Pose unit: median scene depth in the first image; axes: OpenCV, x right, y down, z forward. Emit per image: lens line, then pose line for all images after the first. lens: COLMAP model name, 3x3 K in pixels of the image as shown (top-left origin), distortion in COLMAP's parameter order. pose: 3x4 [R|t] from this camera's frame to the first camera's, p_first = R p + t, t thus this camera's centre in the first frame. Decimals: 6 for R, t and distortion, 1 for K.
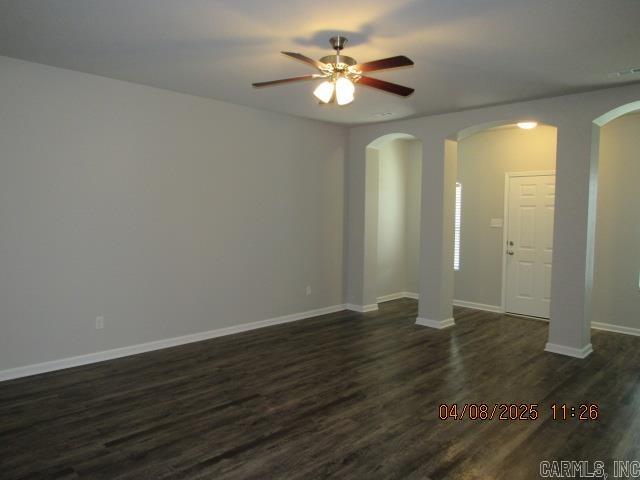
lens RADIAL K [[455.8, 0, 323.8], [0, 455.8, 233.9], [0, 0, 1]] dist [-0.014735, -0.006872]
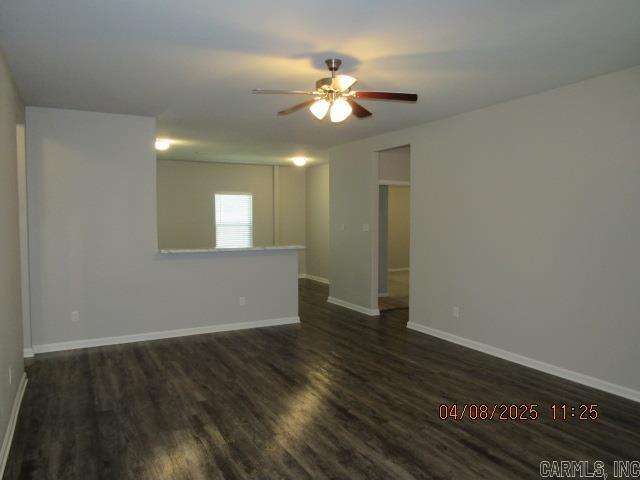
lens RADIAL K [[455.8, 0, 314.4], [0, 455.8, 236.0], [0, 0, 1]] dist [-0.014735, -0.006872]
pose [[-0.300669, 0.018168, -0.953555, 1.037754], [-0.046415, 0.998355, 0.033657, -0.049519], [0.952598, 0.054379, -0.299331, 1.256336]]
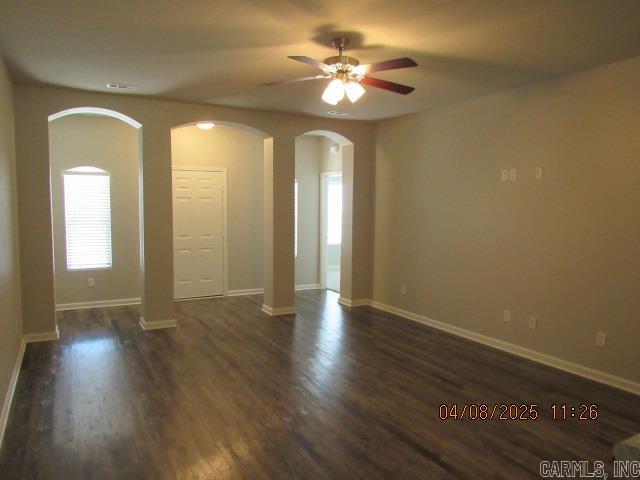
lens RADIAL K [[455.8, 0, 308.1], [0, 455.8, 237.5], [0, 0, 1]] dist [-0.014735, -0.006872]
pose [[0.297707, -0.079299, 0.951358, -0.950348], [0.035813, 0.996770, 0.071877, -0.064788], [-0.953985, 0.012672, 0.299585, 0.747730]]
